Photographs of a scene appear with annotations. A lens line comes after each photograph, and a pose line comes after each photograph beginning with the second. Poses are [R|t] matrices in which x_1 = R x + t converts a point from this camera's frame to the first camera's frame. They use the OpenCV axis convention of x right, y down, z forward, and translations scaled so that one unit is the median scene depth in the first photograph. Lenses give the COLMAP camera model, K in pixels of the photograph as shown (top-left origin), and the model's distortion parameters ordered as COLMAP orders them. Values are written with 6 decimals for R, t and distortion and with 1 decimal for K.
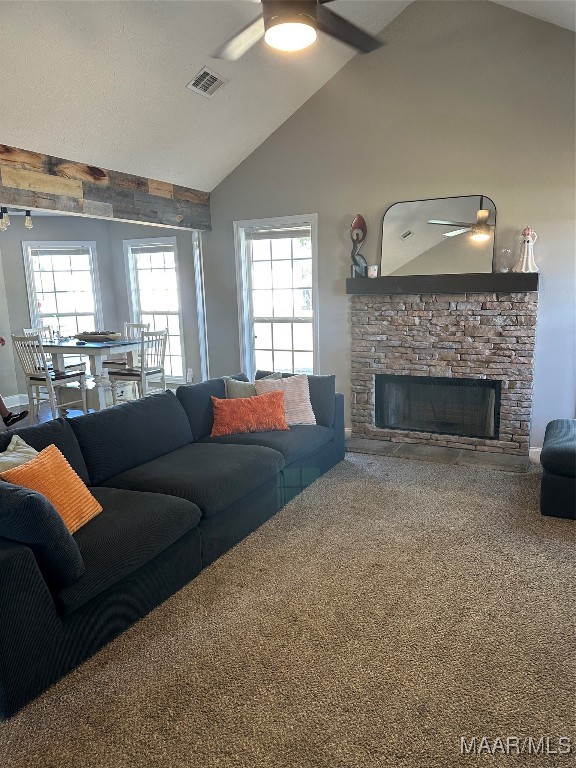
lens RADIAL K [[546.0, 0, 290.9], [0, 546.0, 386.3], [0, 0, 1]] dist [0.030274, -0.021047]
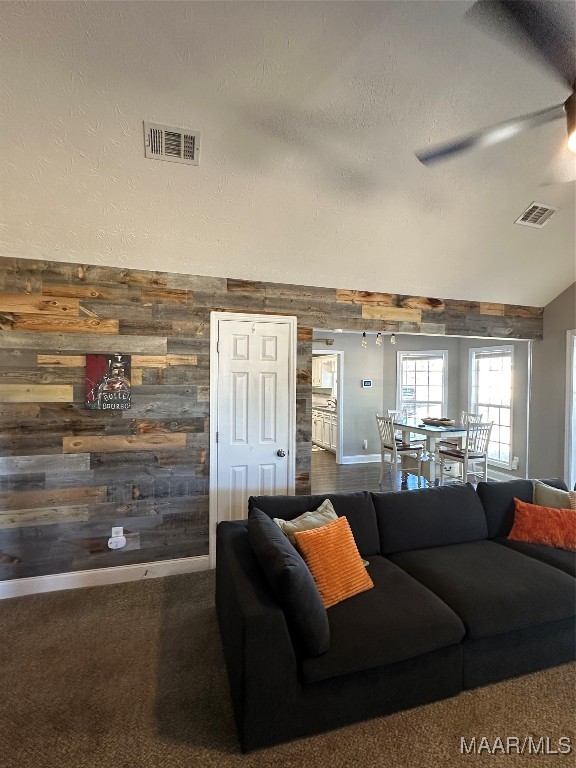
lens RADIAL K [[378.4, 0, 287.6], [0, 378.4, 383.2], [0, 0, 1]] dist [-0.007764, 0.004620]
pose [[0.706747, 0.043300, -0.706140, 0.045933], [-0.156871, 0.982870, -0.096737, -0.058677], [0.689855, 0.179141, 0.701433, 0.166897]]
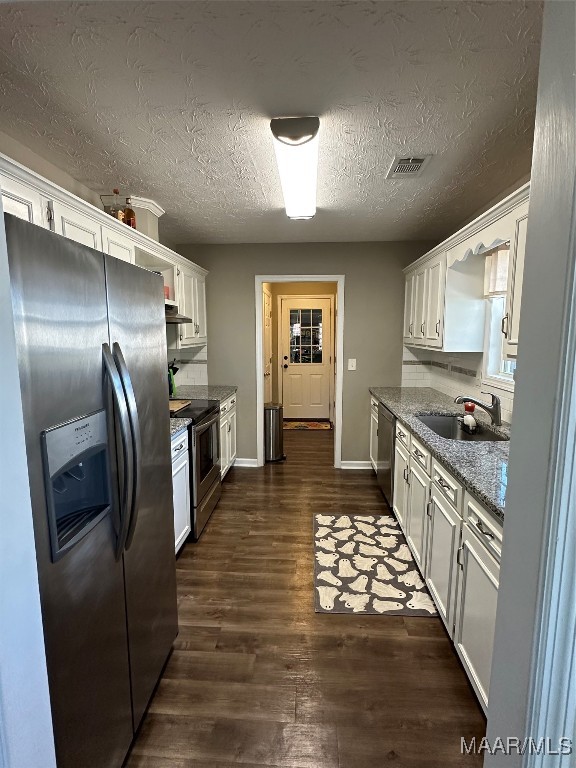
lens RADIAL K [[378.4, 0, 288.7], [0, 378.4, 382.6], [0, 0, 1]] dist [-0.007764, 0.004620]
pose [[0.401247, 0.143568, -0.904648, -0.926681], [-0.183659, 0.980193, 0.074097, -0.232307], [0.897368, 0.136415, 0.419667, 1.411807]]
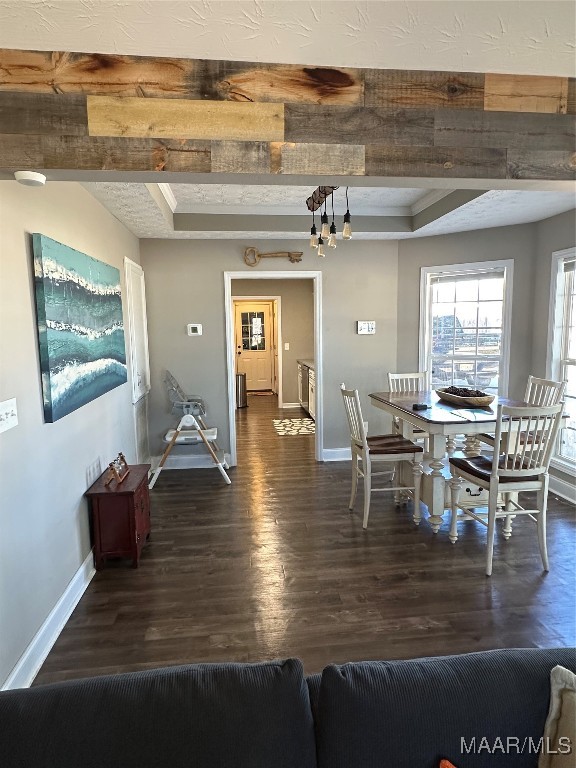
lens RADIAL K [[447.8, 0, 287.9], [0, 447.8, 382.4], [0, 0, 1]] dist [0.000037, 0.002517]
pose [[0.554465, 0.116946, -0.823949, -0.035383], [-0.149380, 0.987982, 0.039704, -0.155230], [0.818690, 0.101067, 0.565271, 0.821250]]
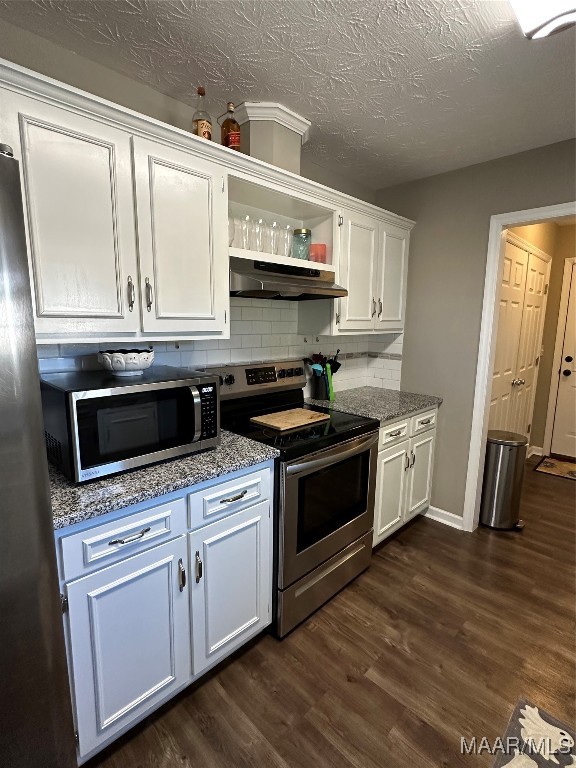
lens RADIAL K [[378.4, 0, 286.8], [0, 378.4, 383.5], [0, 0, 1]] dist [-0.007764, 0.004620]
pose [[-0.307156, 0.175330, -0.935368, -1.225702], [-0.183738, 0.953463, 0.239058, -0.254282], [0.933753, 0.245291, -0.260647, 1.638888]]
